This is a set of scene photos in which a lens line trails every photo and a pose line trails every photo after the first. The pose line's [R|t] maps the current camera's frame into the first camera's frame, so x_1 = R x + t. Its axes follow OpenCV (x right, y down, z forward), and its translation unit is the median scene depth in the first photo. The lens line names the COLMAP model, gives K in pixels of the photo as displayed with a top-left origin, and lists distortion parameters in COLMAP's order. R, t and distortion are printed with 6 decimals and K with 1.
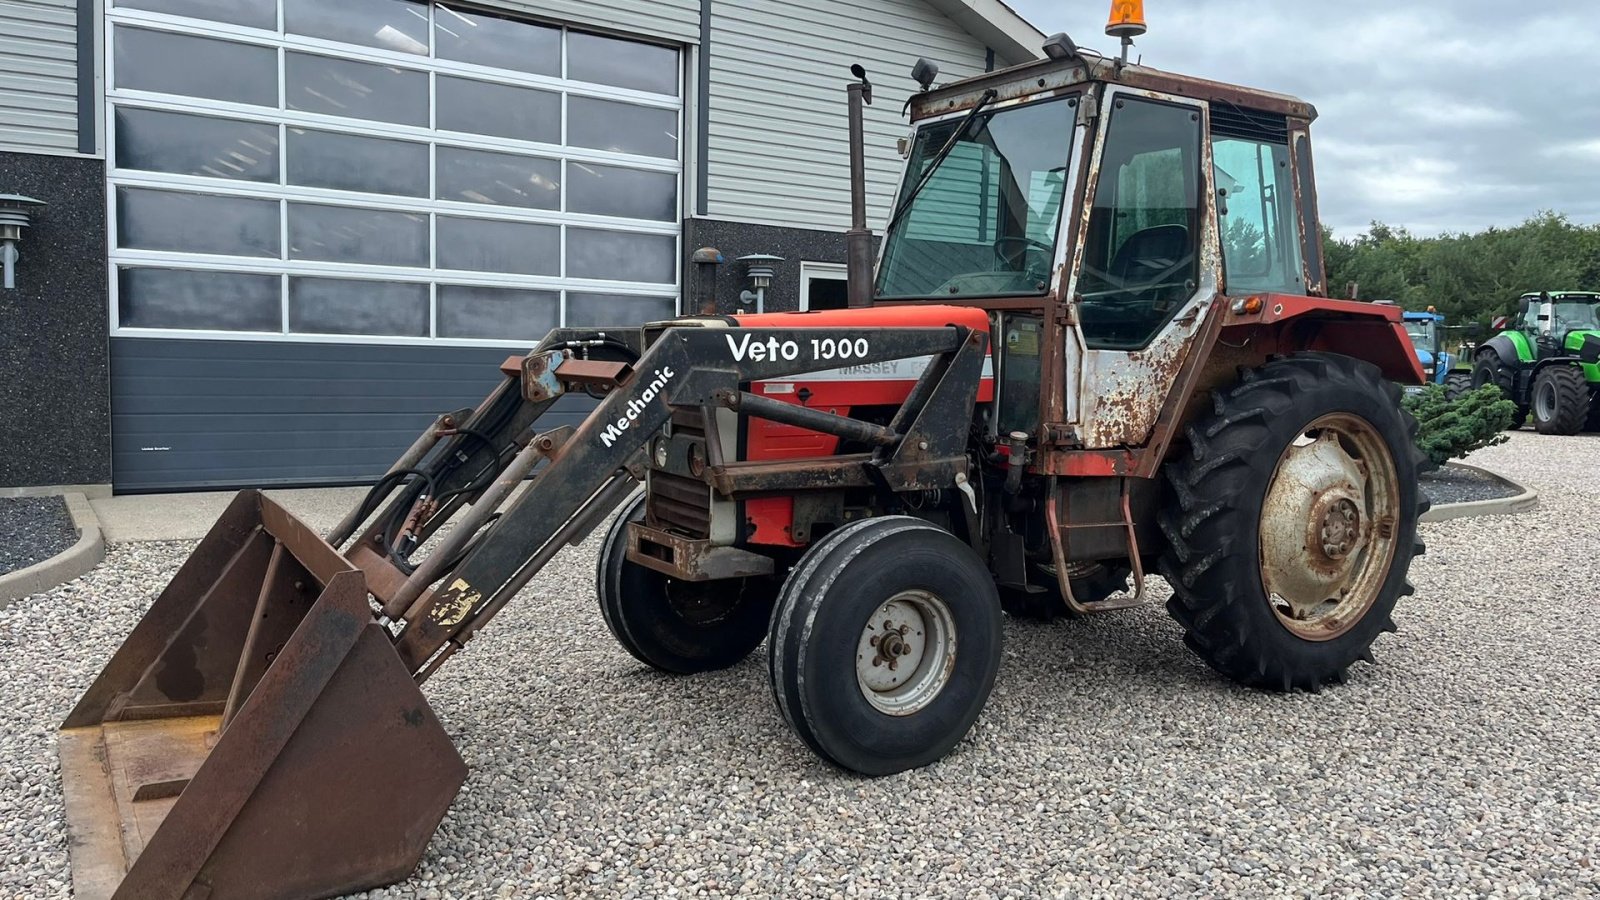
lens RADIAL K [[1203.8, 0, 814.1], [0, 1203.8, 459.3], [0, 0, 1]] dist [0.061794, -0.073762]
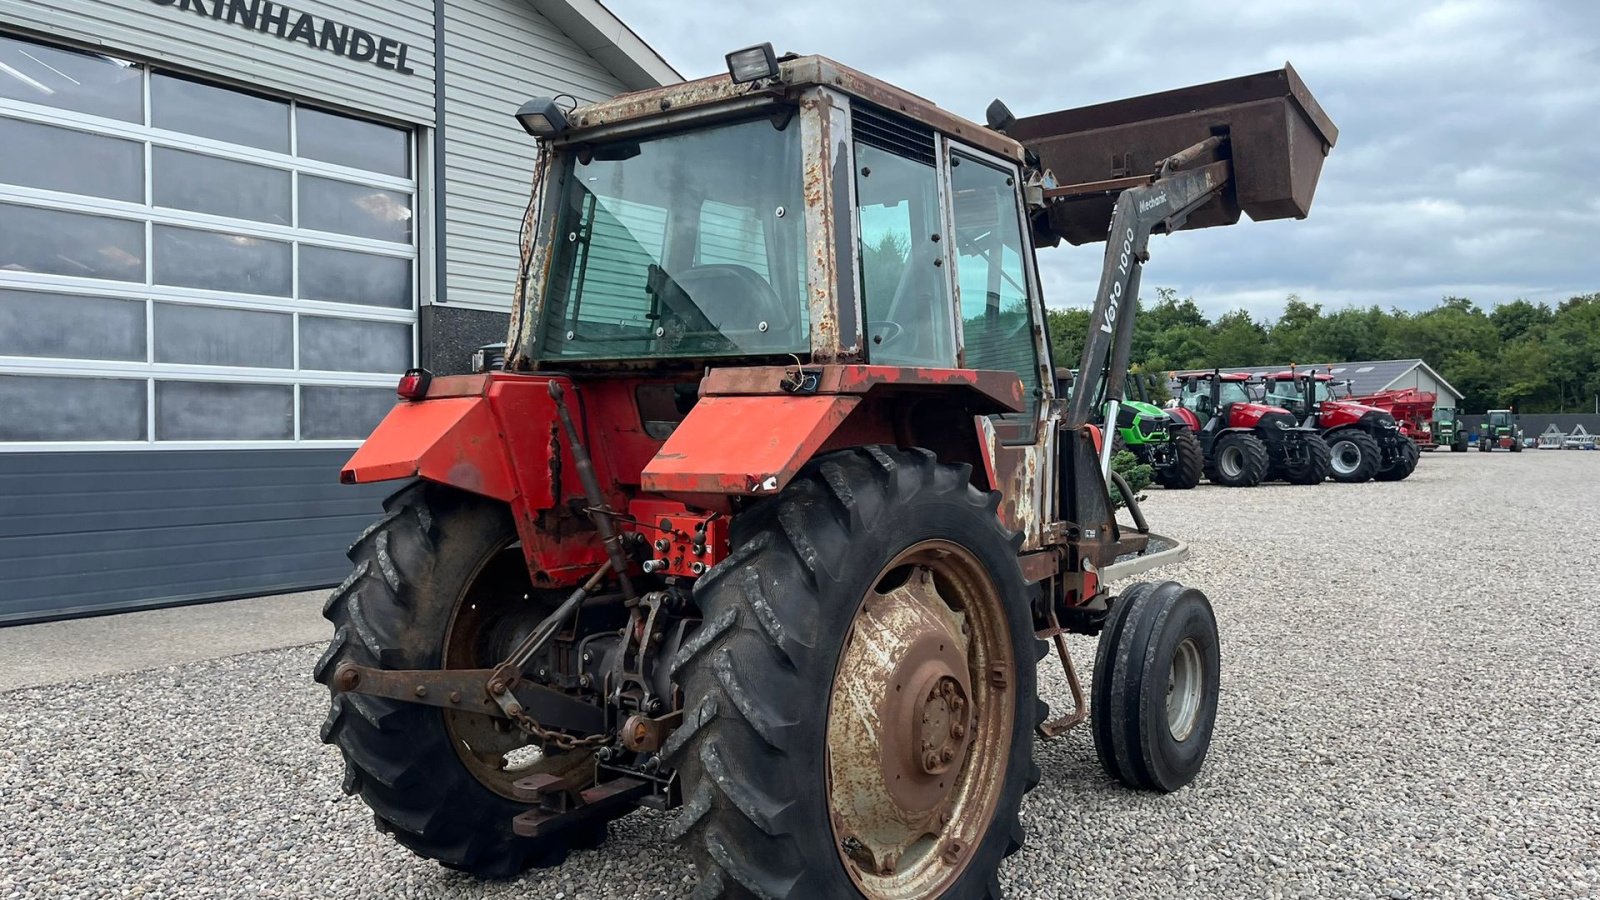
lens RADIAL K [[1203.8, 0, 788.2], [0, 1203.8, 445.5], [0, 0, 1]] dist [0.061794, -0.073762]
pose [[0.939174, -0.033026, 0.341850, -0.394260], [0.058480, 0.996208, -0.064420, -0.030816], [-0.338426, 0.080493, 0.937544, 0.058566]]
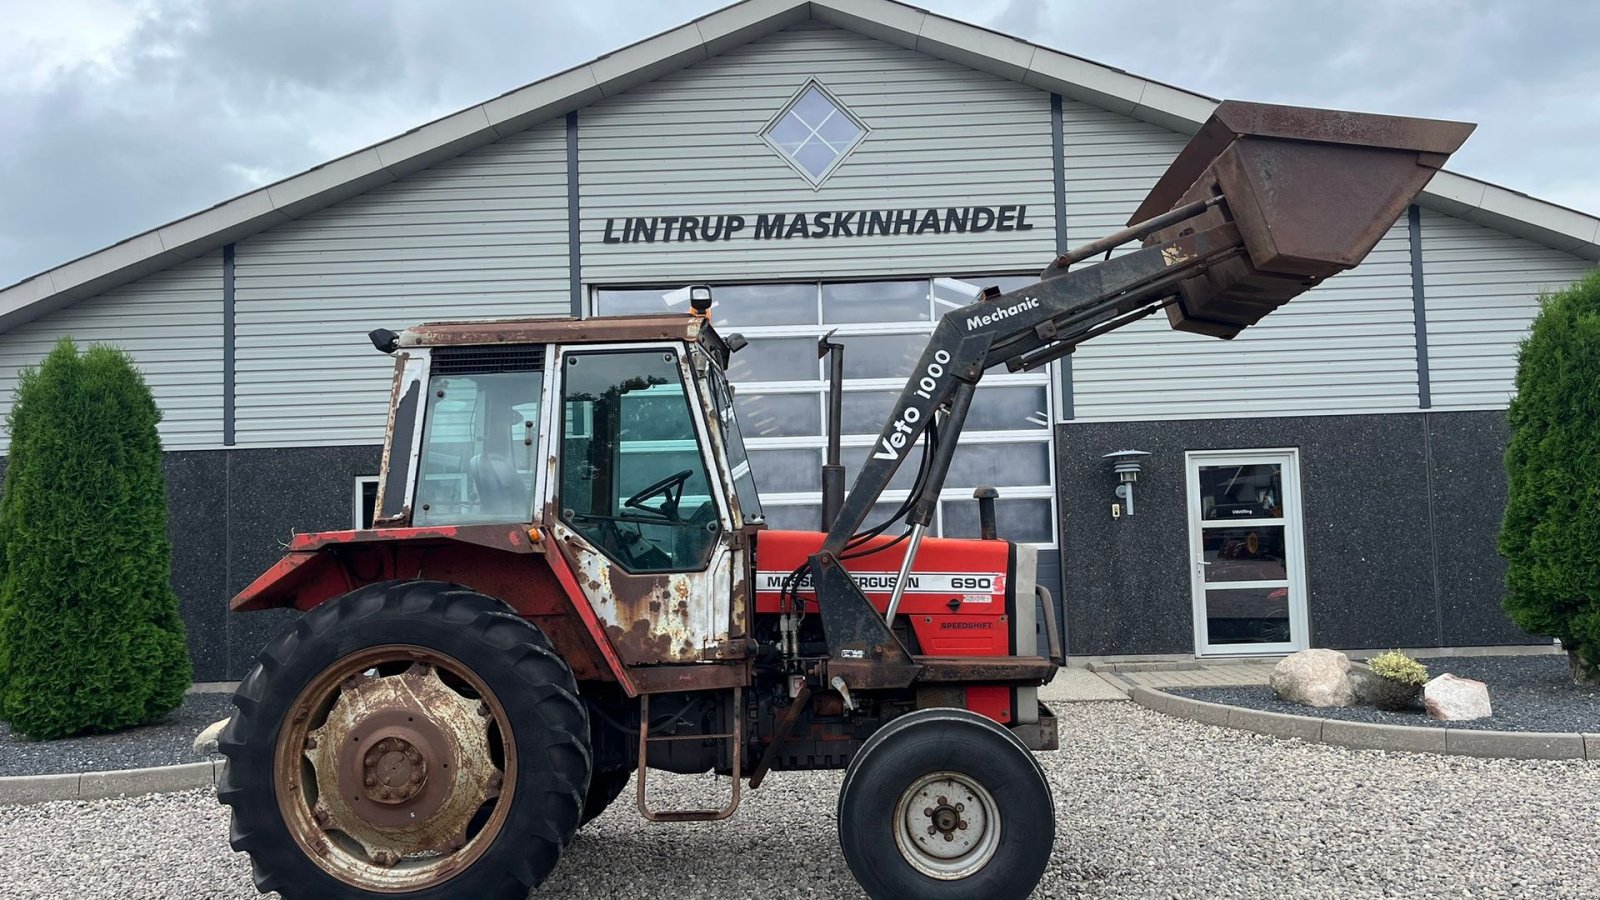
lens RADIAL K [[1203.8, 0, 816.6], [0, 1203.8, 464.6], [0, 0, 1]] dist [0.061794, -0.073762]
pose [[0.823097, -0.084059, -0.561646, 0.758196], [0.000876, 0.989171, -0.146762, -0.017124], [0.567900, 0.120307, 0.814257, 0.026574]]
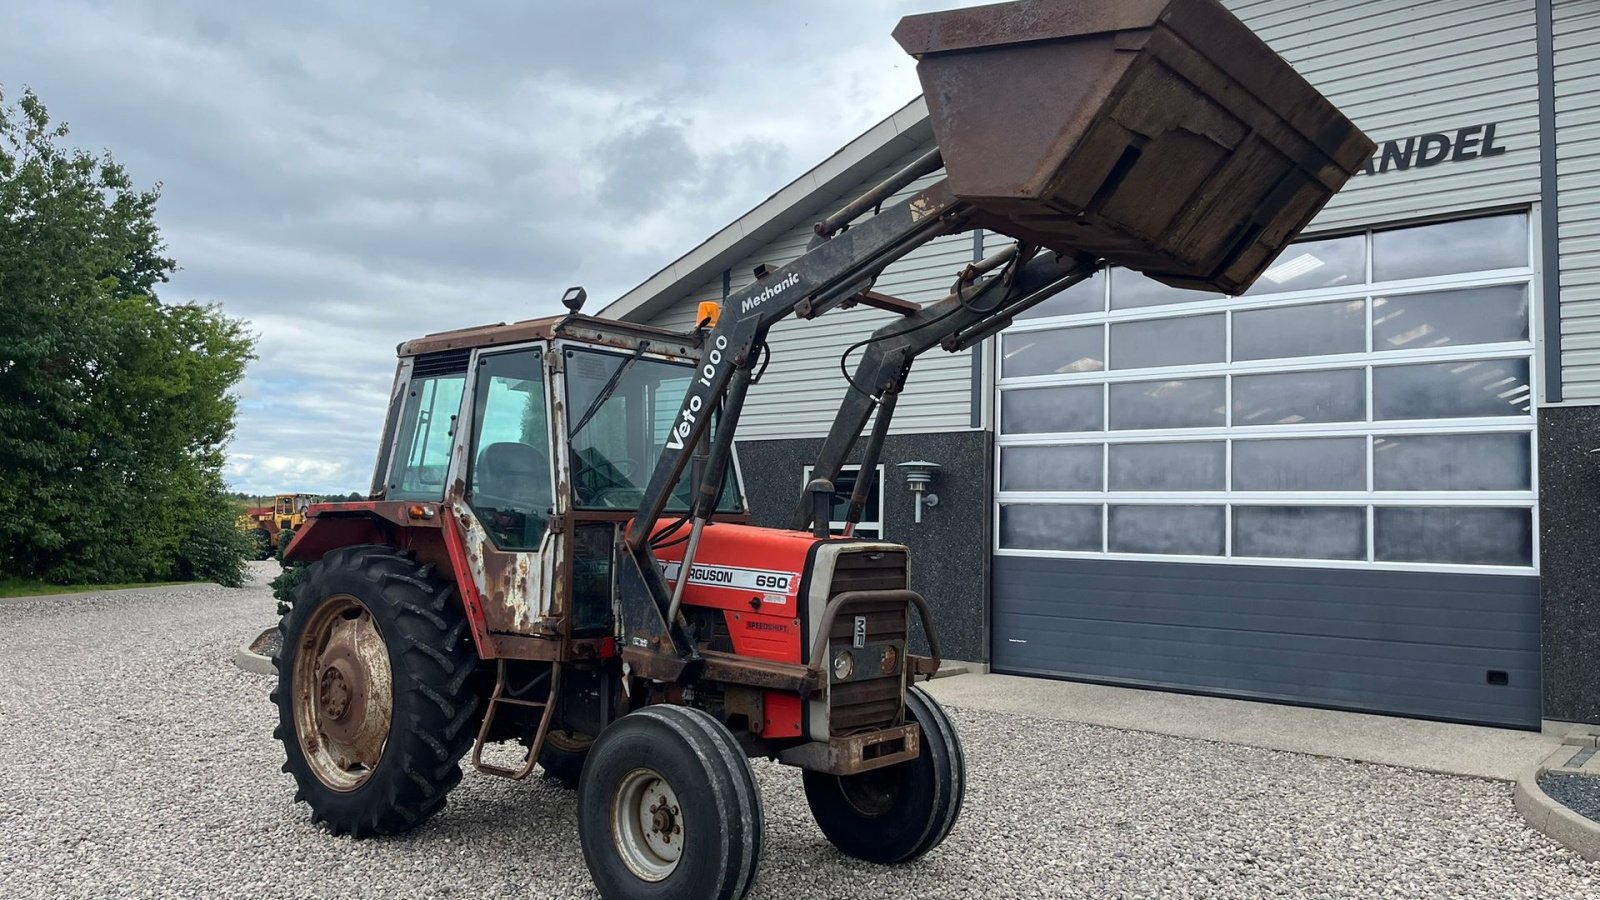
lens RADIAL K [[1203.8, 0, 792.2], [0, 1203.8, 455.0], [0, 0, 1]] dist [0.061794, -0.073762]
pose [[0.288892, -0.081211, -0.953911, 1.242091], [-0.100814, 0.988275, -0.114668, -0.062470], [0.952039, 0.129295, 0.277318, 0.730916]]
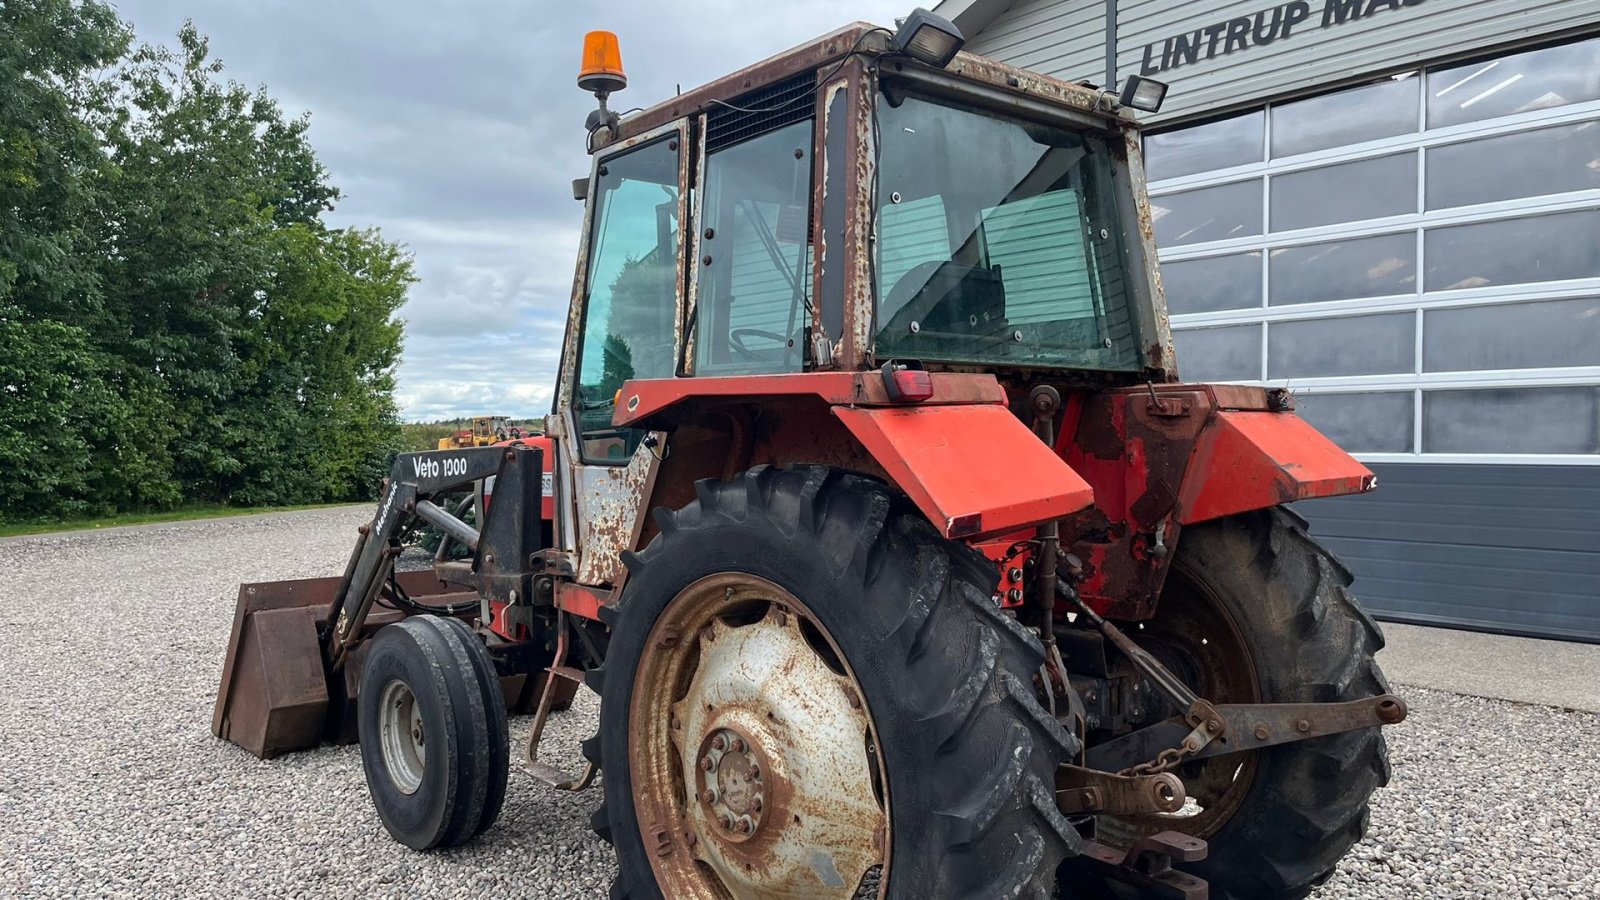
lens RADIAL K [[1203.8, 0, 792.6], [0, 1203.8, 468.4], [0, 0, 1]] dist [0.061794, -0.073762]
pose [[0.123361, -0.006484, -0.992341, 1.028081], [-0.084245, 0.996300, -0.016983, -0.082521], [0.988779, 0.085695, 0.122358, 0.989158]]
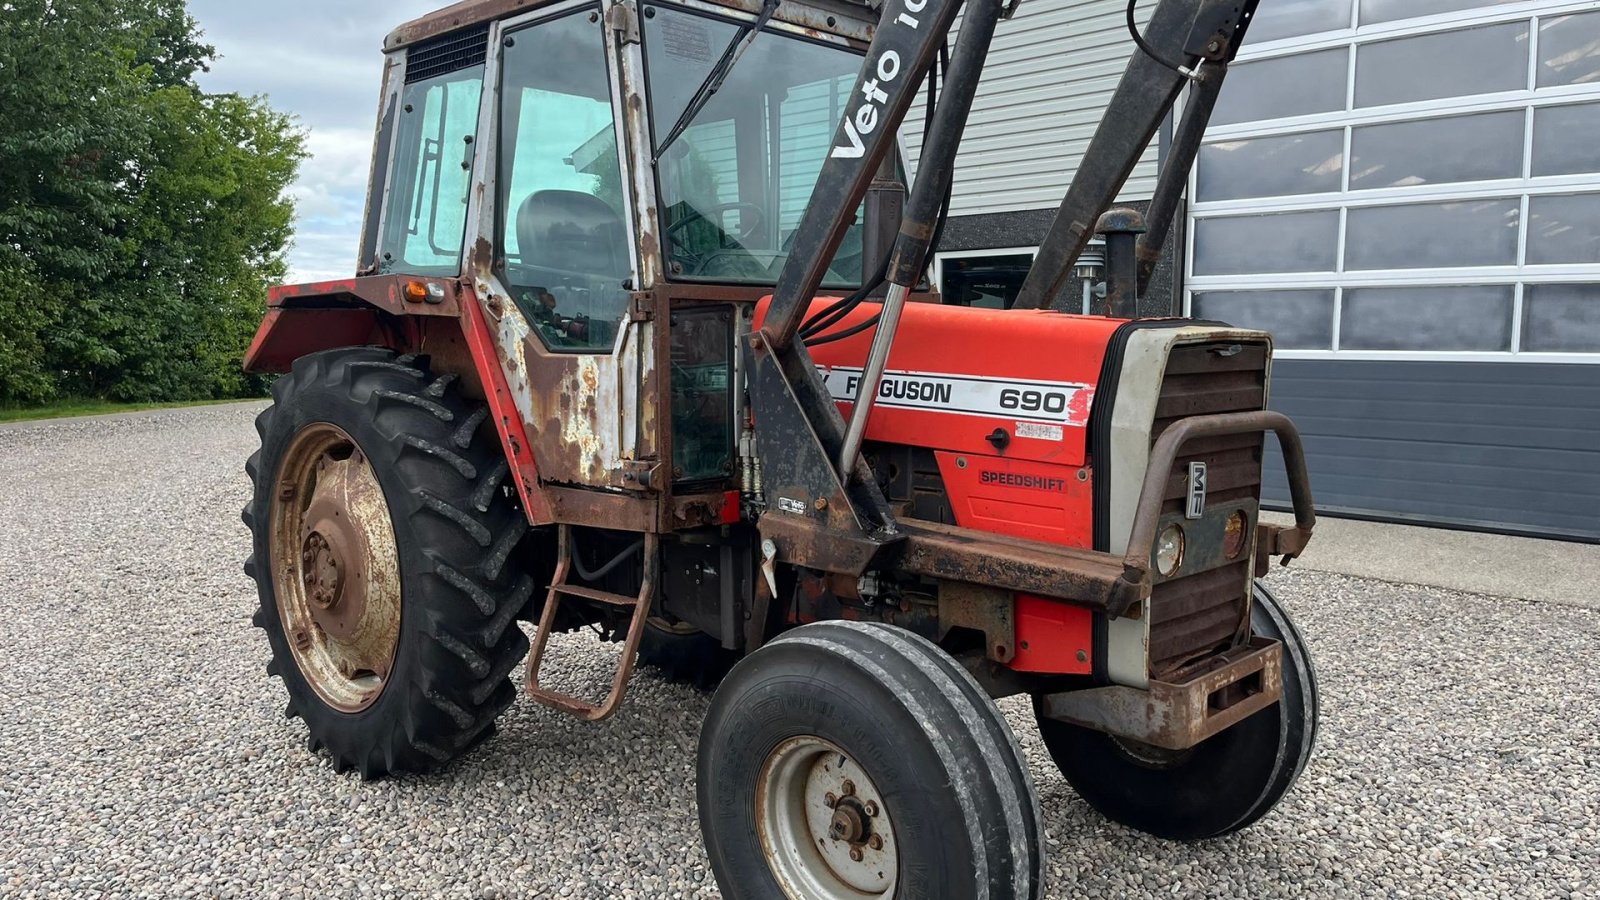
lens RADIAL K [[1203.8, 0, 794.2], [0, 1203.8, 465.3], [0, 0, 1]] dist [0.061794, -0.073762]
pose [[0.225005, 0.074820, -0.971481, 0.773378], [-0.088995, 0.994458, 0.055978, -0.062837], [0.970285, 0.073861, 0.230417, 0.777646]]
